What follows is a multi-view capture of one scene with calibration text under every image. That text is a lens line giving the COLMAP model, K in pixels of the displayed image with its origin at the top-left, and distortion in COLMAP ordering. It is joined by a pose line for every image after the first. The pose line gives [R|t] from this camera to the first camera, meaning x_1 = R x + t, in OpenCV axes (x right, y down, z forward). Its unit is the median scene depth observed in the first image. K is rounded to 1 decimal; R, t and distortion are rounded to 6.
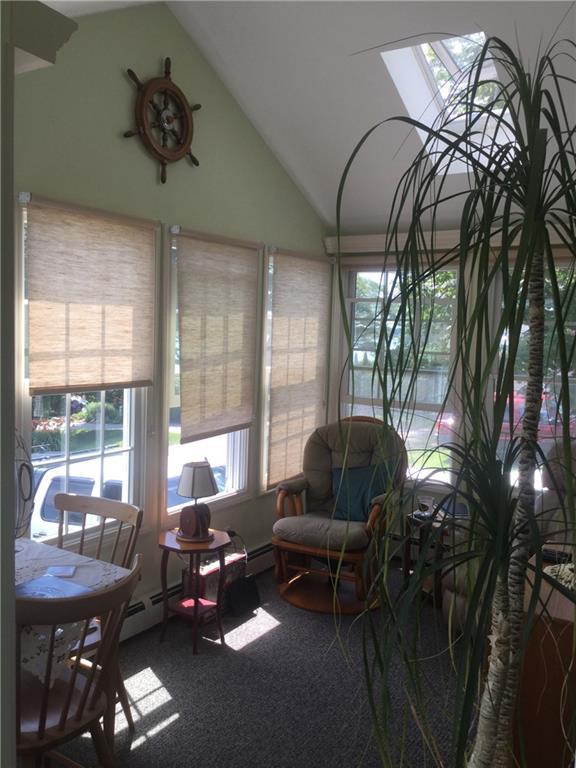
lens RADIAL K [[683.9, 0, 288.0], [0, 683.9, 384.0], [0, 0, 1]] dist [0.010803, 0.006118]
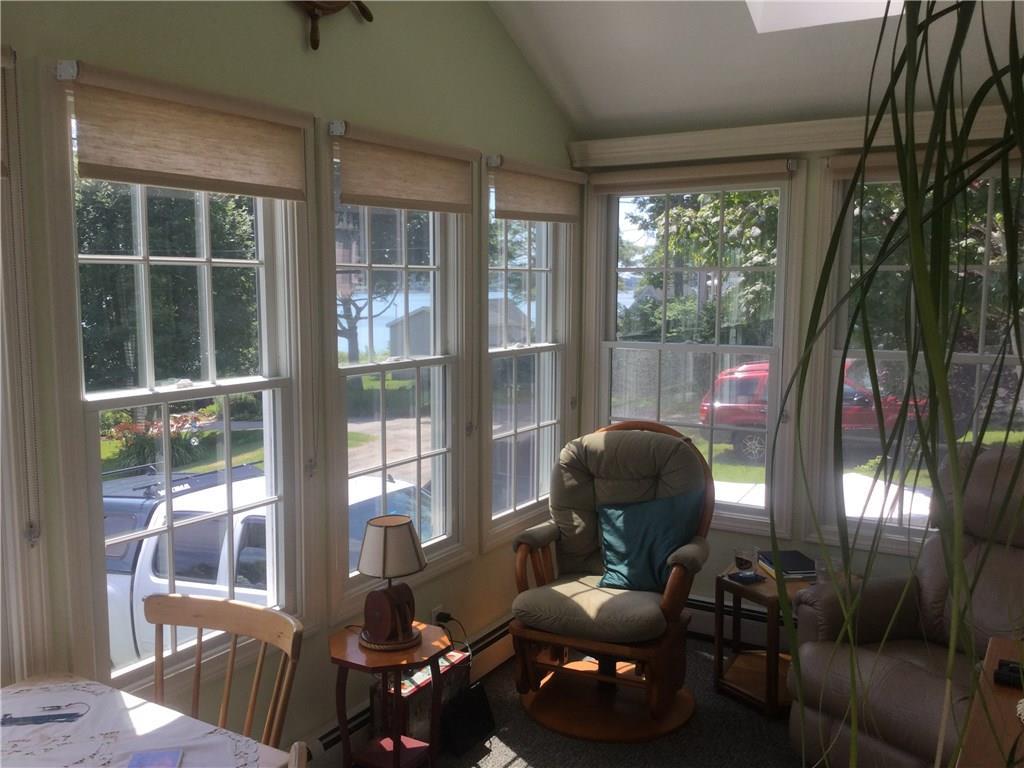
lens RADIAL K [[911.9, 0, 518.3], [0, 911.9, 389.1], [0, 0, 1]] dist [0.010803, 0.006118]
pose [[0.998948, -0.032895, 0.031949, -0.038697], [0.031783, 0.998891, 0.034734, -0.020789], [-0.033057, -0.033682, 0.998886, 0.184373]]
